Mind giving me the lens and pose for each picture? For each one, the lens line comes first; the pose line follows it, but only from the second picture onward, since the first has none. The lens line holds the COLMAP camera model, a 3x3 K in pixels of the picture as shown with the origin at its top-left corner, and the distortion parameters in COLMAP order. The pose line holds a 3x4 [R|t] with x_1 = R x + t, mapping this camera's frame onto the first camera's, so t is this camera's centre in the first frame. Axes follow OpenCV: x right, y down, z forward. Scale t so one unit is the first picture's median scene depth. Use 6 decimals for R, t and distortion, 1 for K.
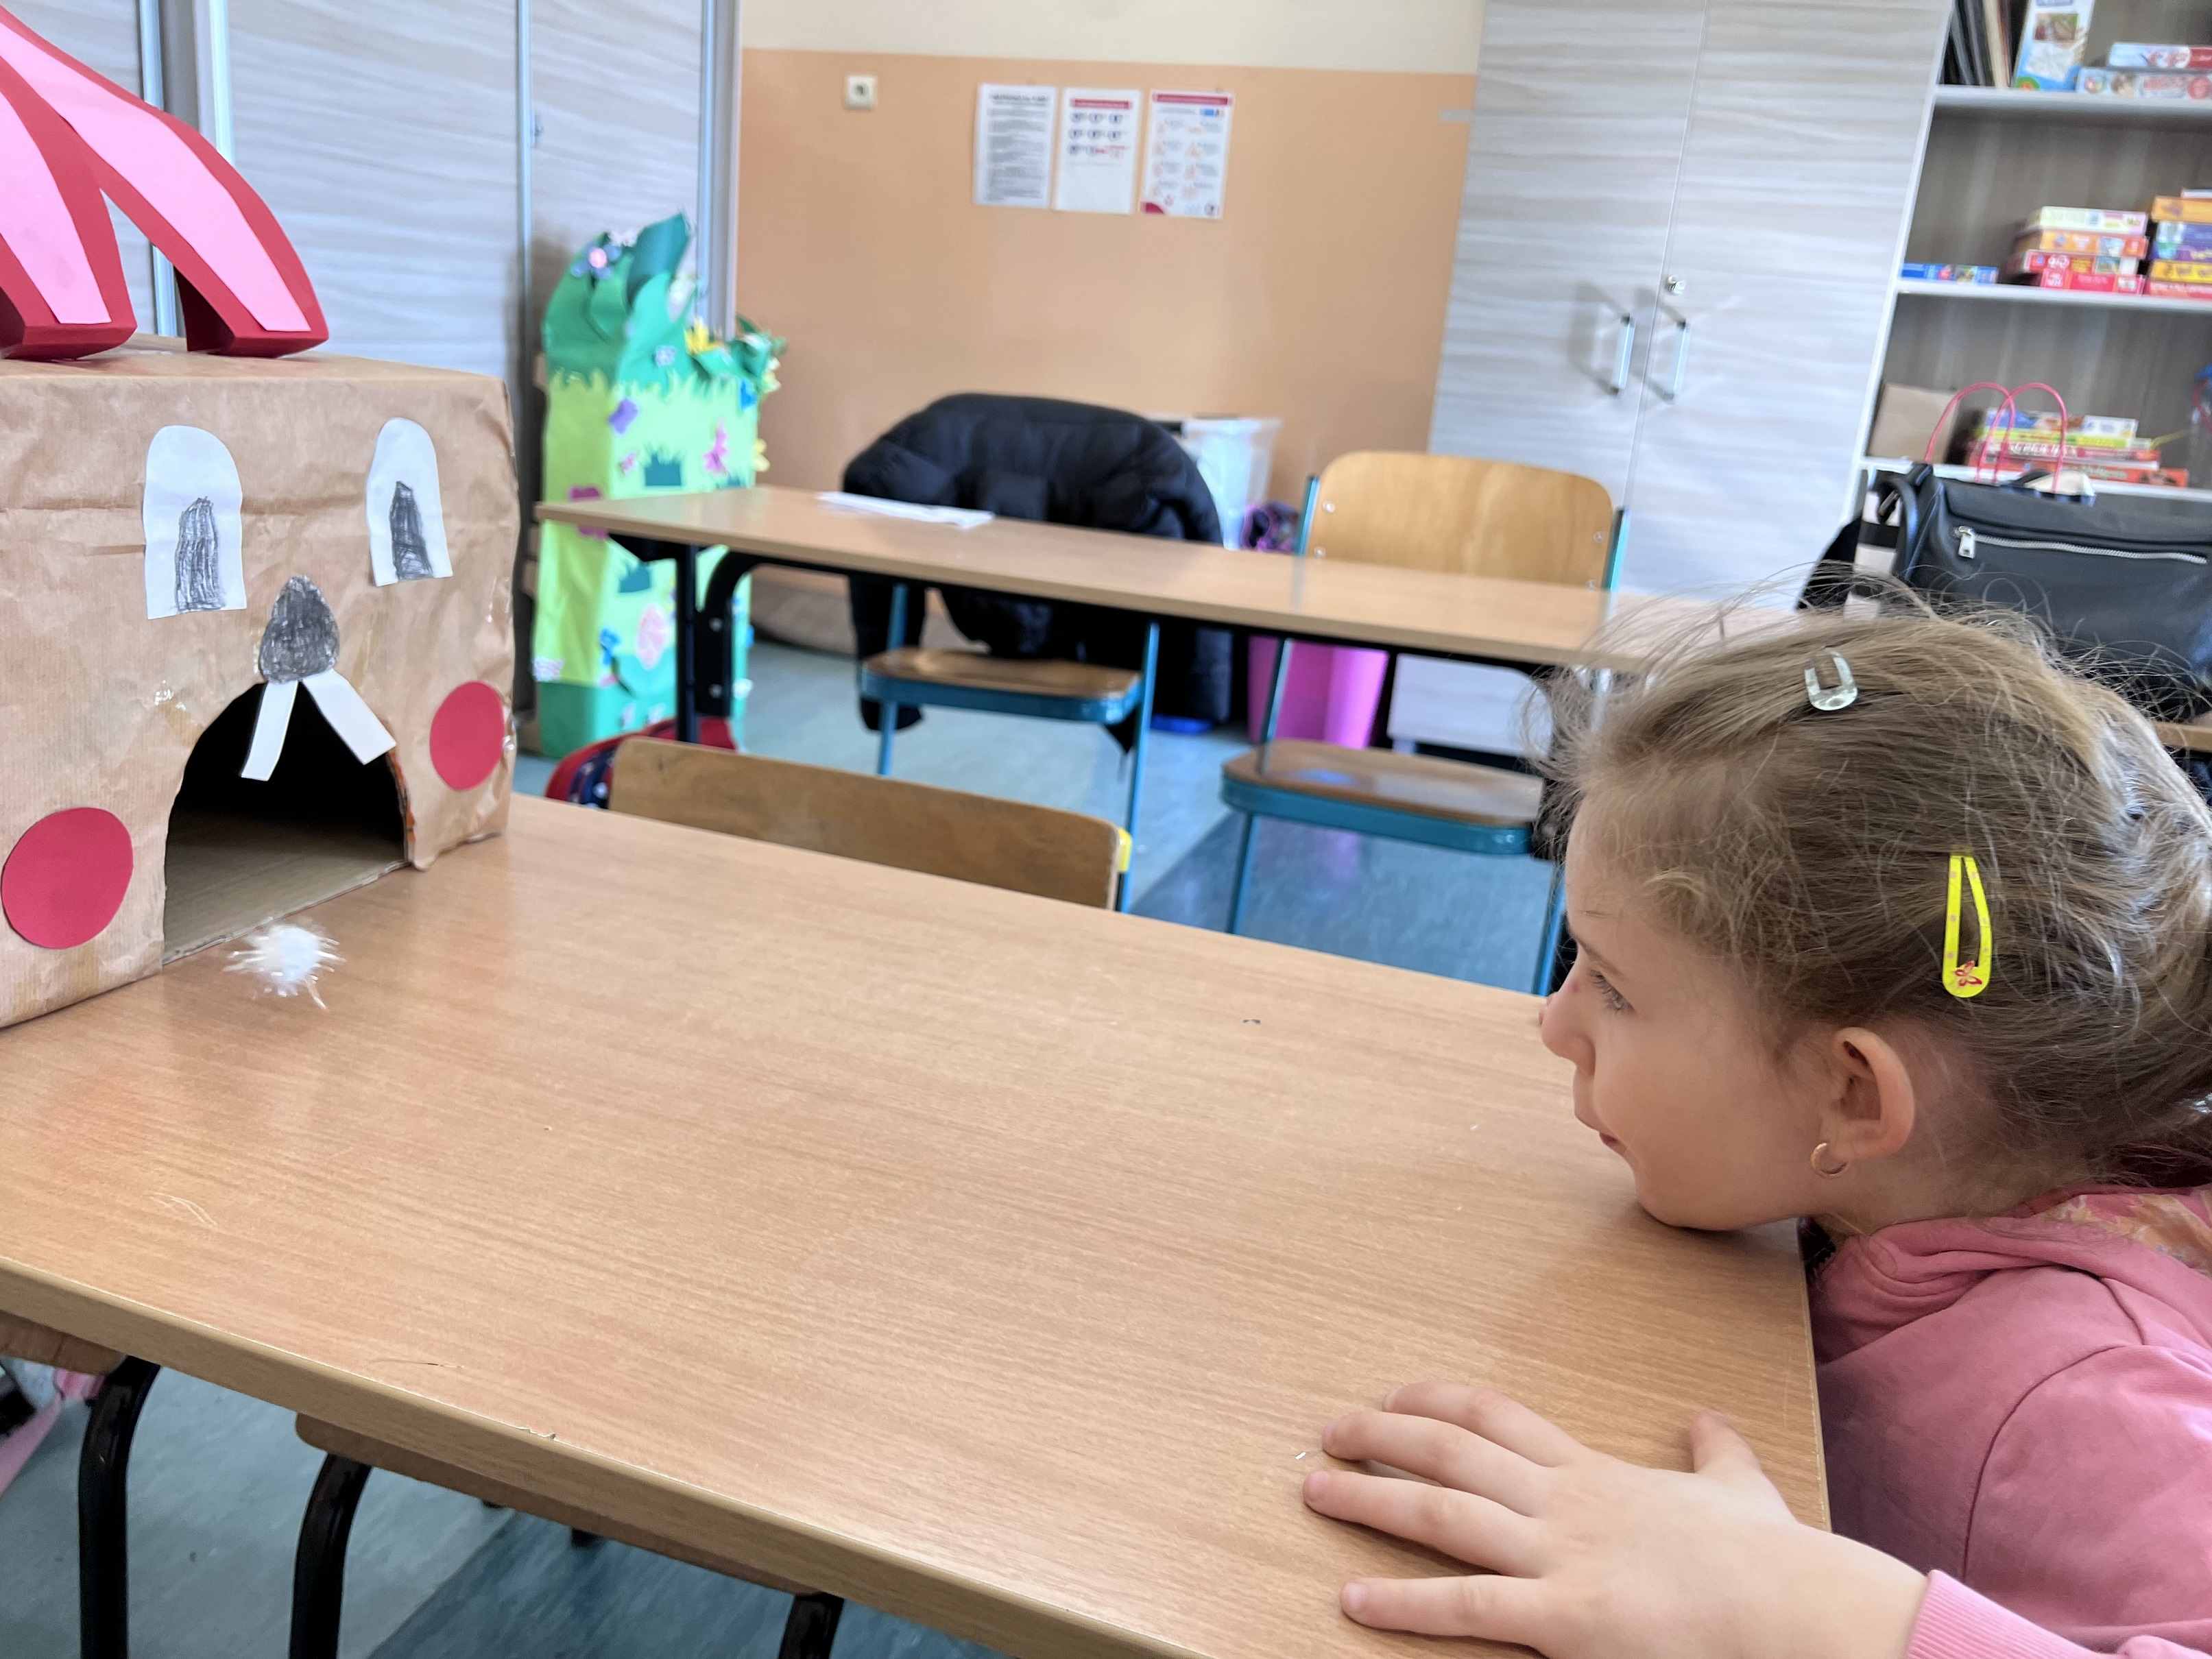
lens RADIAL K [[1690.3, 0, 1101.9], [0, 1690.3, 833.3], [0, 0, 1]] dist [0.027975, -0.043946]
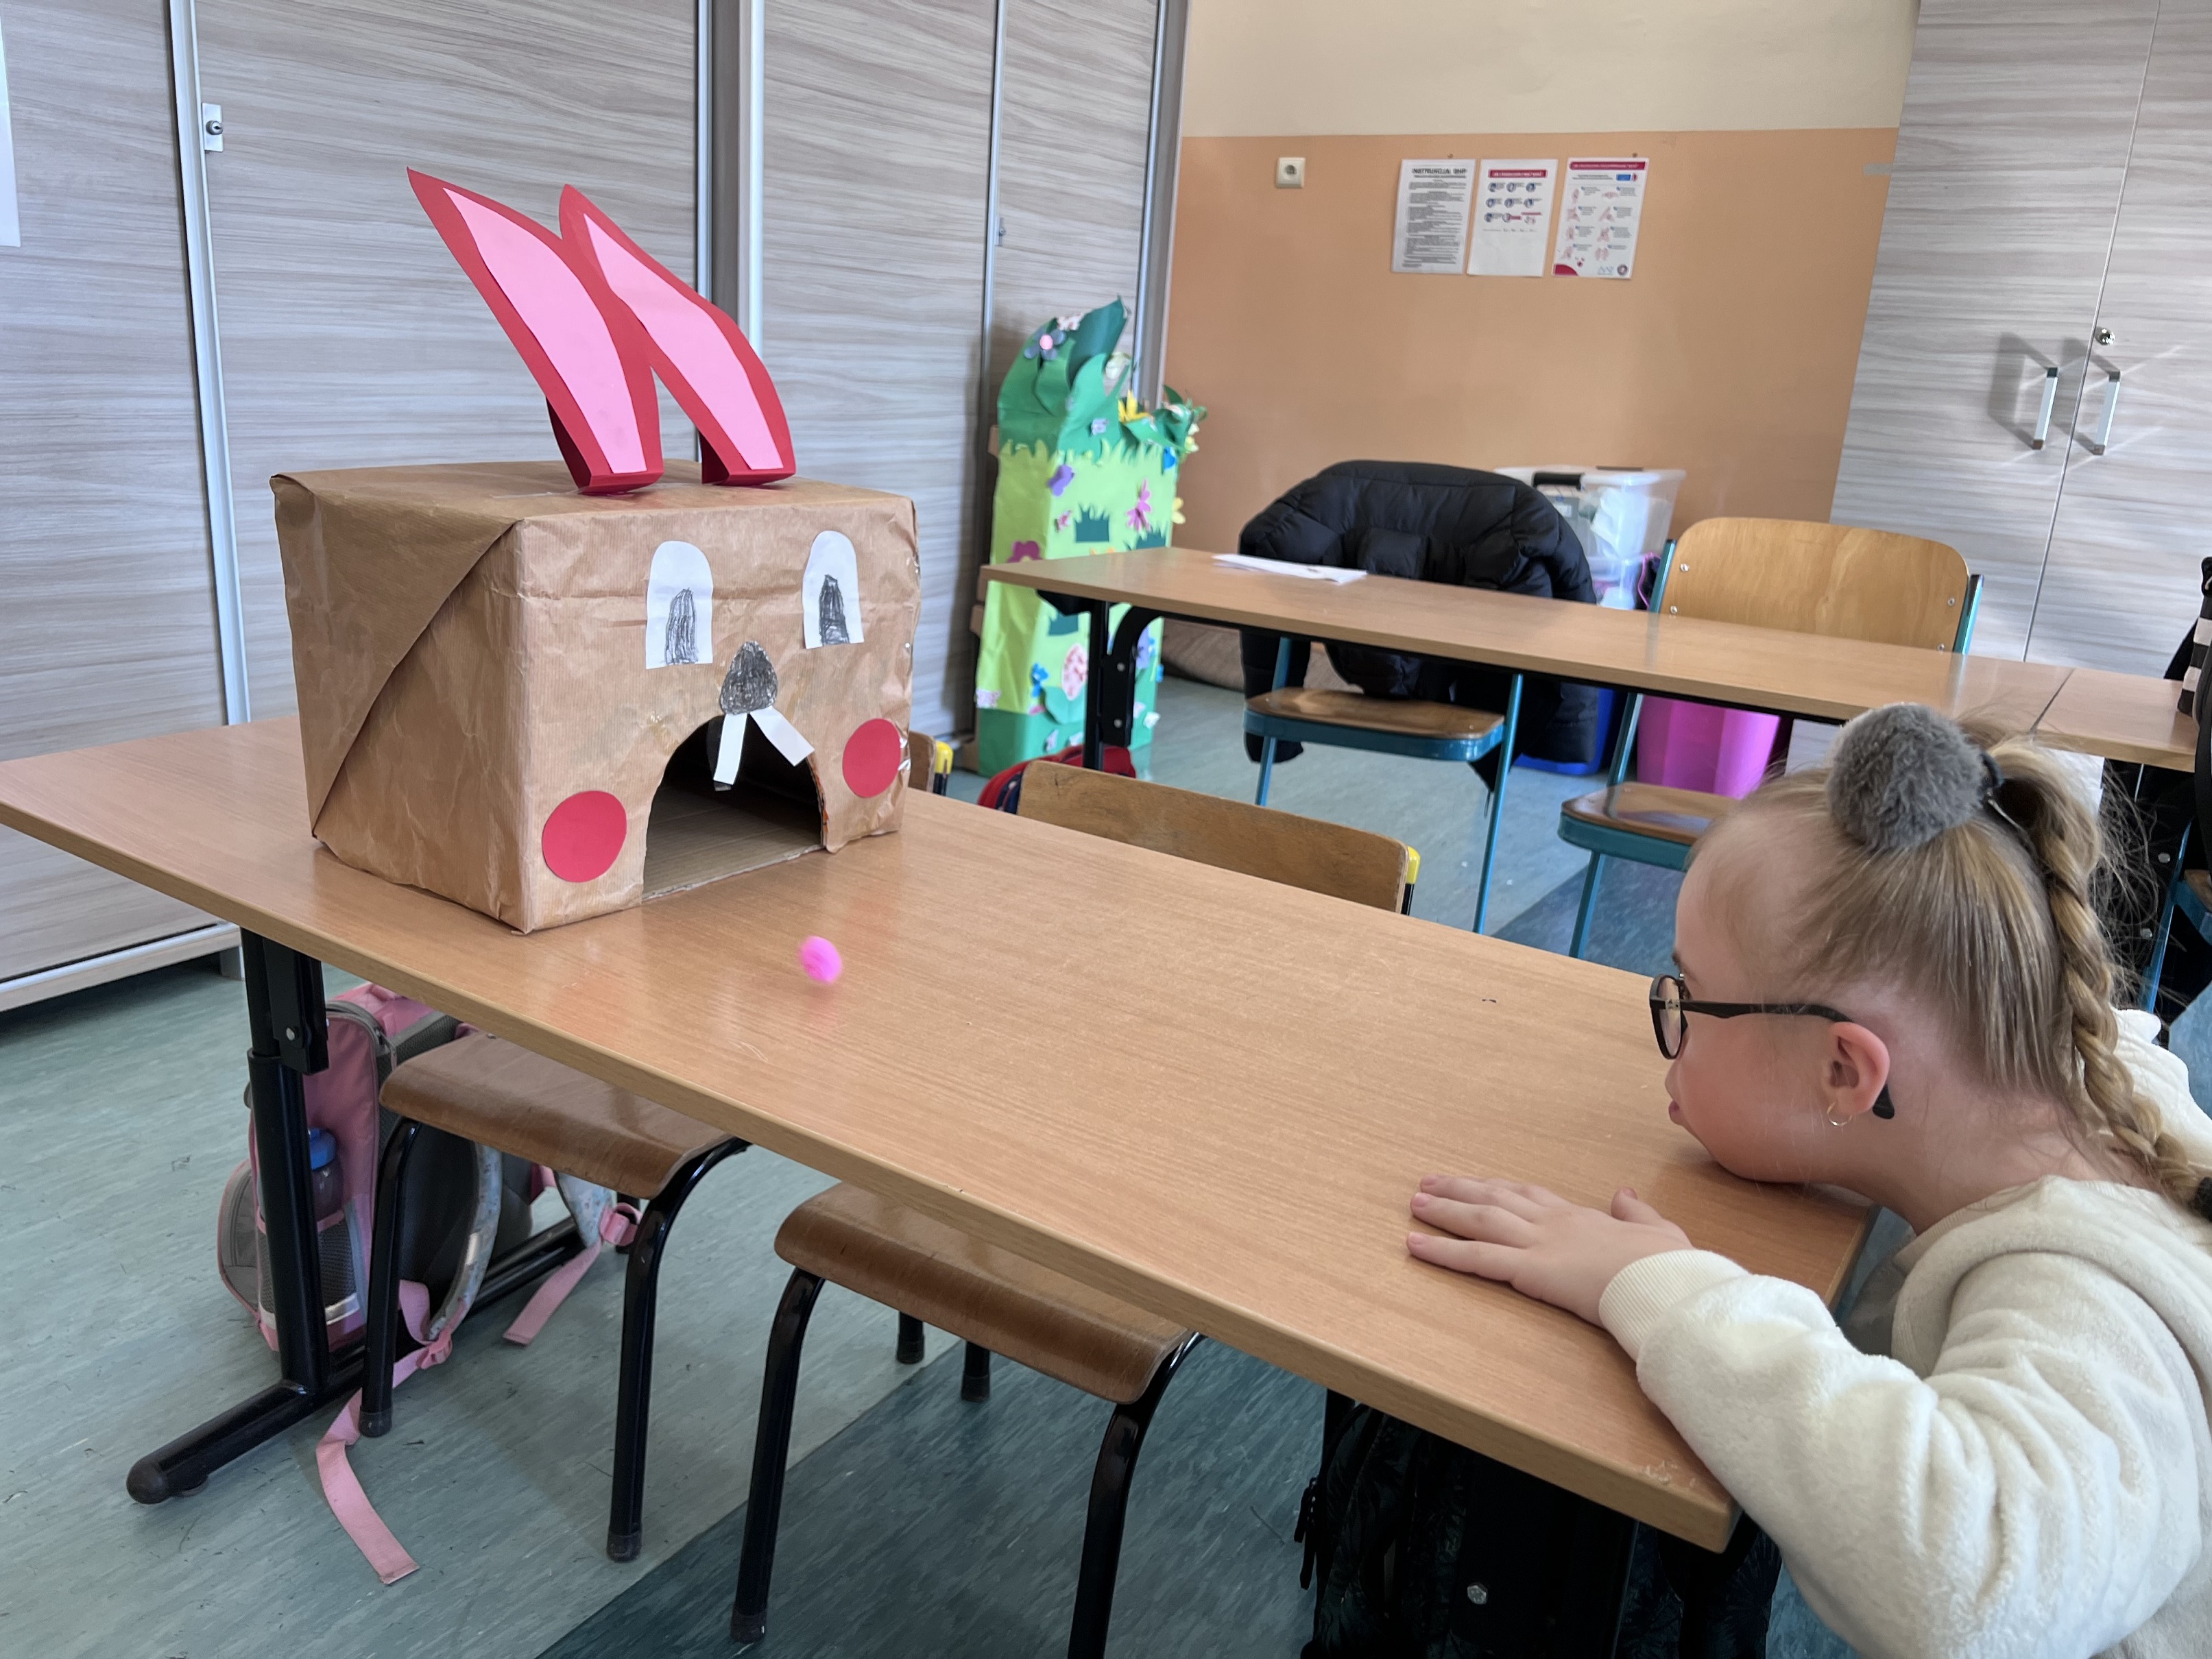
lens RADIAL K [[1690.3, 0, 1094.7], [0, 1690.3, 826.6], [0, 0, 1]] dist [0.027975, -0.043946]
pose [[0.968282, 0.045098, -0.245755, 0.031677], [-0.050717, 0.998575, -0.016581, 0.004668], [0.244657, 0.028519, 0.969190, -0.094889]]
